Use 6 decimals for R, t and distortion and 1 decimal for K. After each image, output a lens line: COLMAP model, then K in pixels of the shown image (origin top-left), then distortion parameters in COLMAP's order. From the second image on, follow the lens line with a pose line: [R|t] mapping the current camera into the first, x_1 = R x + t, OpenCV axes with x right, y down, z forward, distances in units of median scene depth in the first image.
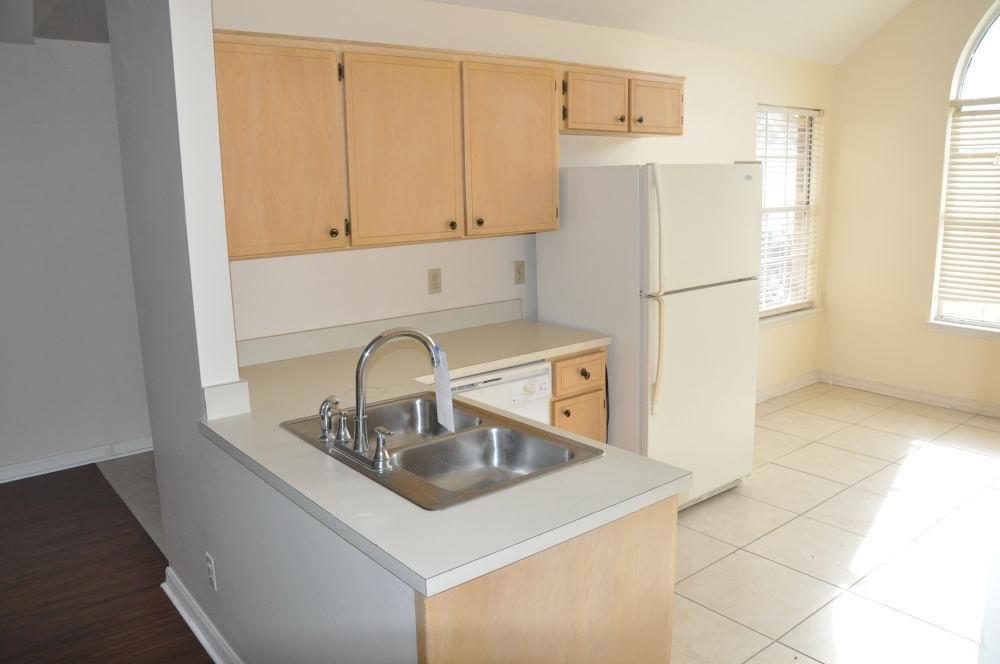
lens RADIAL K [[776.8, 0, 505.2], [0, 776.8, 339.2], [0, 0, 1]] dist [-0.165234, 0.136528]
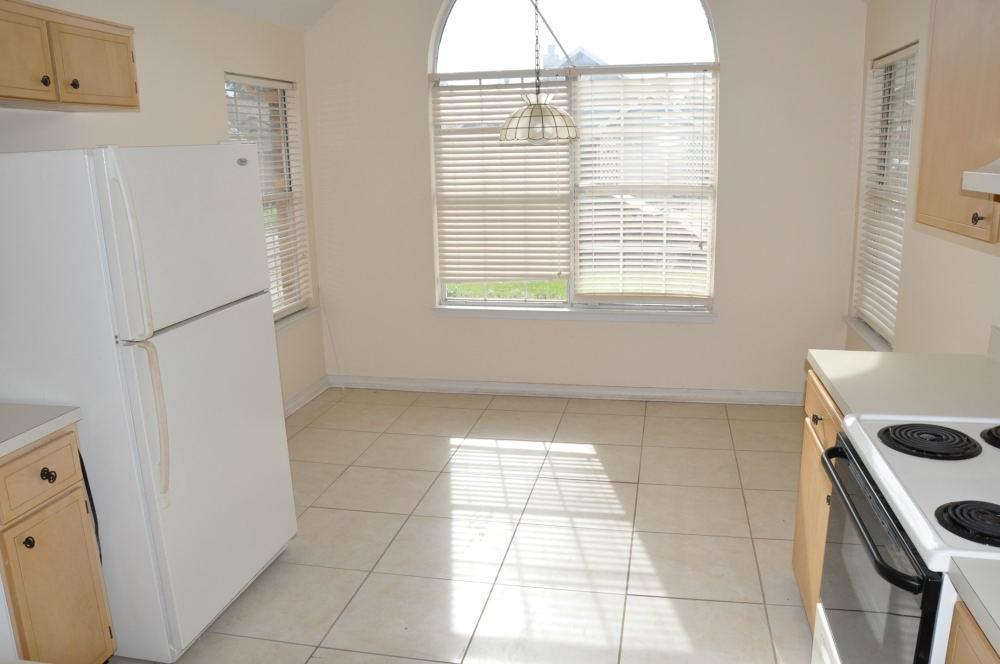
lens RADIAL K [[776.8, 0, 505.2], [0, 776.8, 339.2], [0, 0, 1]] dist [-0.165234, 0.136528]
pose [[0.766581, -0.151182, 0.624098, 0.018372], [0.138829, 0.987924, 0.068791, -0.041266], [-0.626961, 0.033909, 0.778312, 0.193162]]
